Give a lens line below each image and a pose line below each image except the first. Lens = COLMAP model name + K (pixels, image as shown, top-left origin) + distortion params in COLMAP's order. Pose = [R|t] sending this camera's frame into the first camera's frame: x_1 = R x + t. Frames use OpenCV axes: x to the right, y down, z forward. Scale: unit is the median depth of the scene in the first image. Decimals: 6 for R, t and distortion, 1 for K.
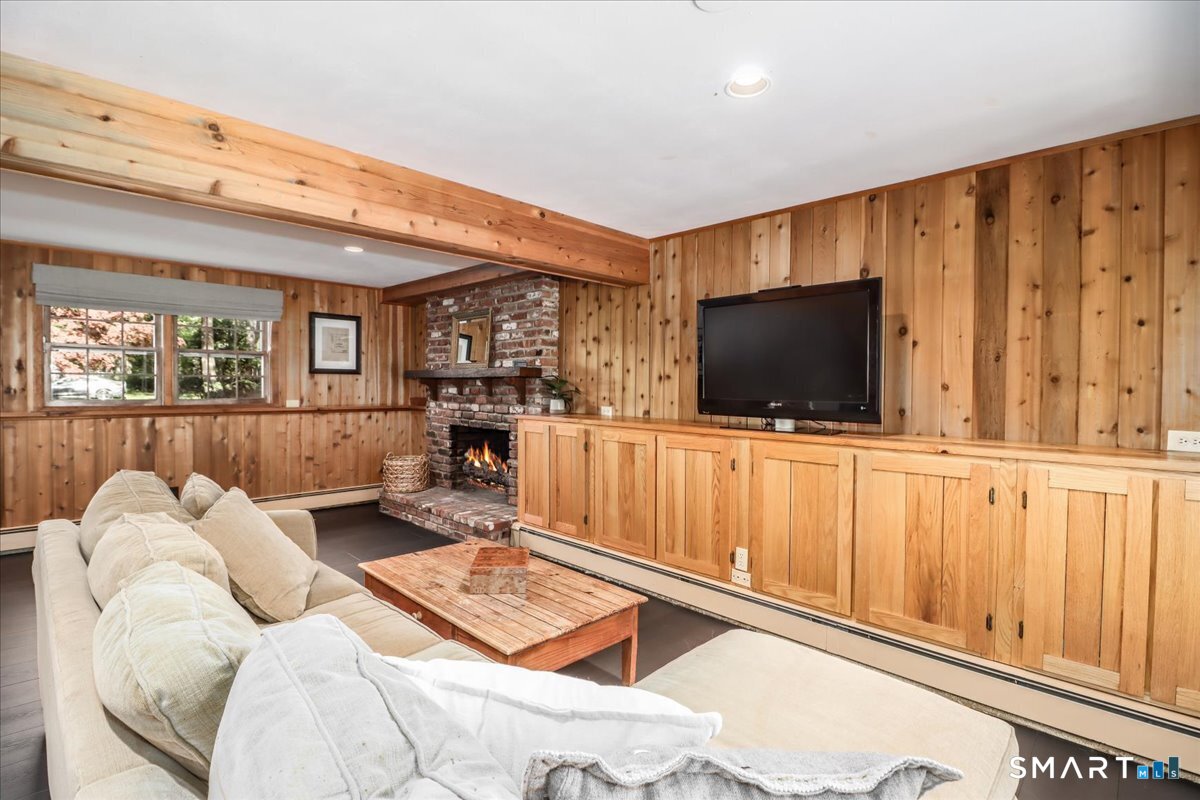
lens RADIAL K [[557.3, 0, 600.7], [0, 557.3, 394.7], [0, 0, 1]] dist [-0.015056, -0.004696]
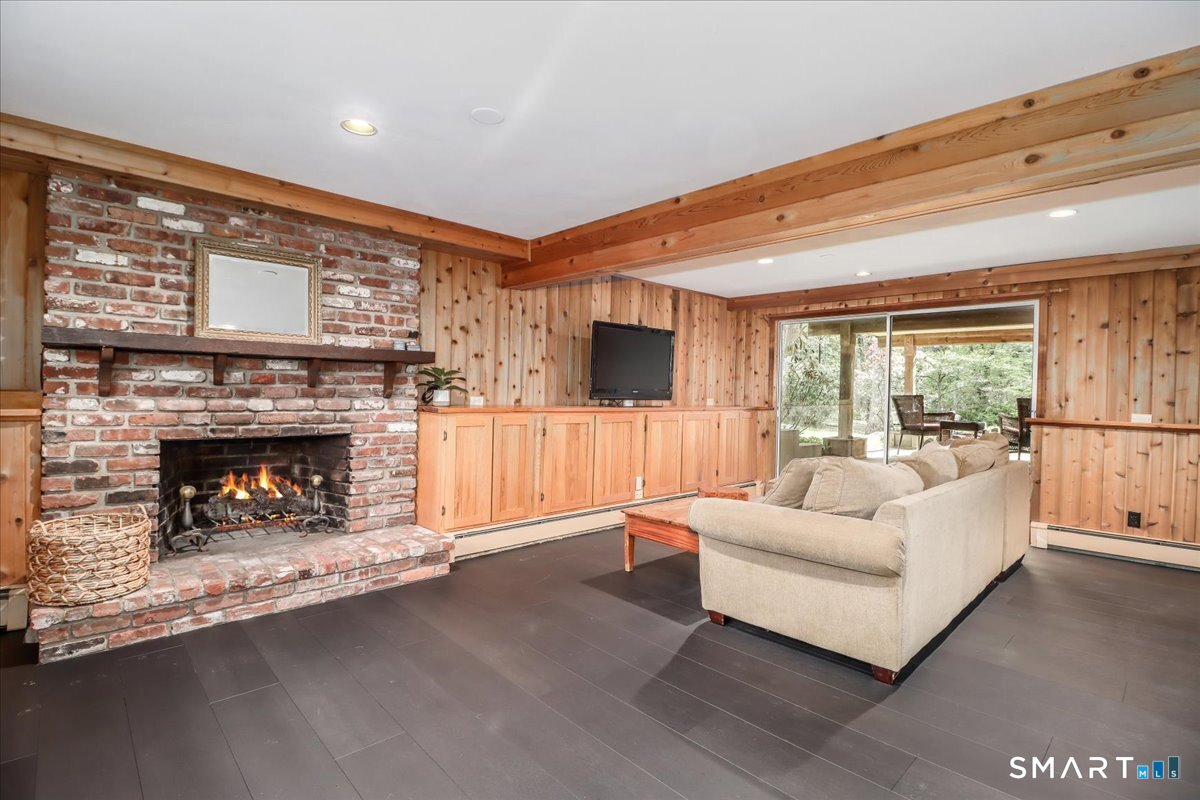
lens RADIAL K [[557.3, 0, 600.2], [0, 557.3, 398.2], [0, 0, 1]] dist [-0.015056, -0.004696]
pose [[0.040176, -0.020776, 0.998977, -0.934351], [-0.004847, 0.999768, 0.020988, 0.001443], [-0.999181, -0.005685, 0.040066, 0.680572]]
